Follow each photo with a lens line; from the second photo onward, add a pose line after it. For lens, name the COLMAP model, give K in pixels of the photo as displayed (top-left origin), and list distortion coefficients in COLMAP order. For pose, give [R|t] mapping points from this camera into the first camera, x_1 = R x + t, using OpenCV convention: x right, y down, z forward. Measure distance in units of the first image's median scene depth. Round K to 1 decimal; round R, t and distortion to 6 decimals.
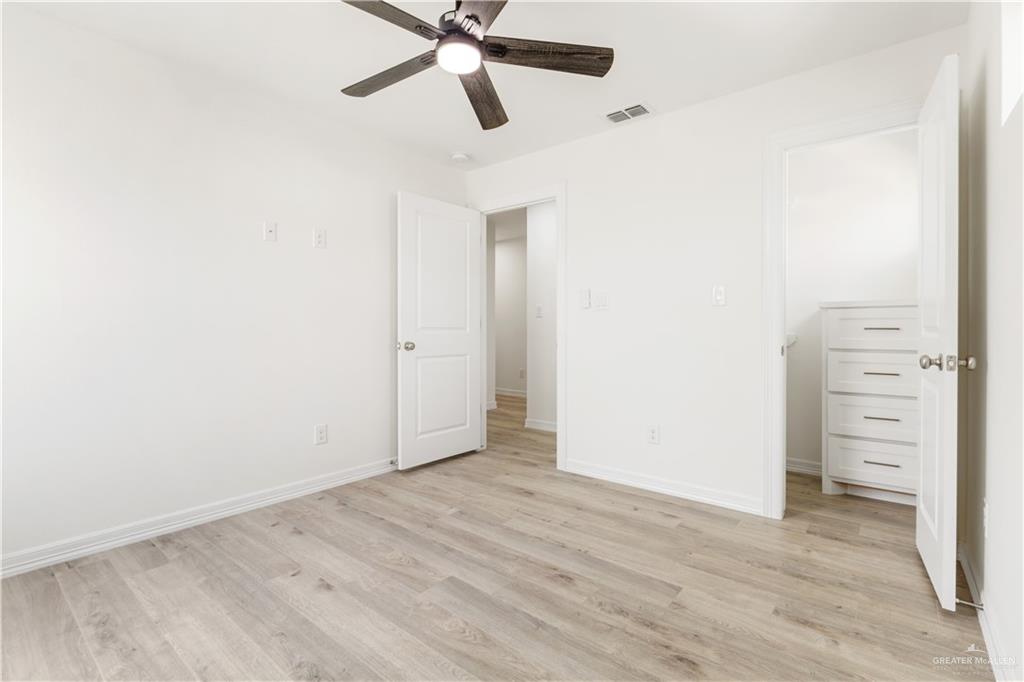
lens RADIAL K [[467.9, 0, 512.3], [0, 467.9, 335.8], [0, 0, 1]] dist [0.002438, -0.000003]
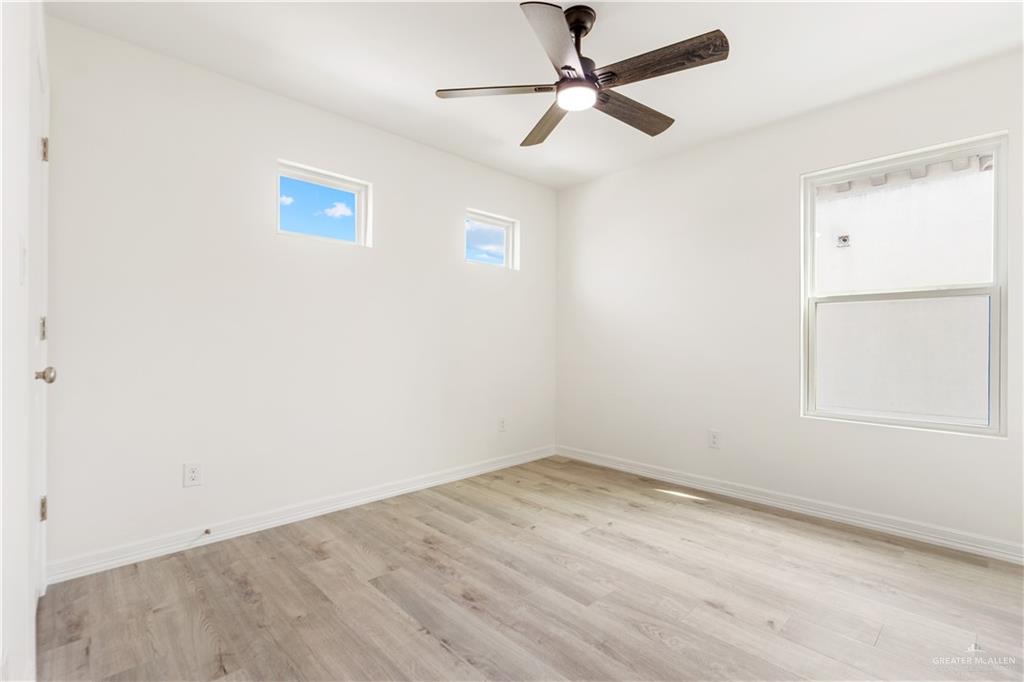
lens RADIAL K [[467.9, 0, 511.5], [0, 467.9, 340.6], [0, 0, 1]] dist [0.002438, -0.000003]
pose [[-0.992334, -0.002656, 0.123558, -0.097777], [-0.001393, 0.999946, 0.010310, -0.025711], [-0.123578, 0.010059, -0.992284, 2.045825]]
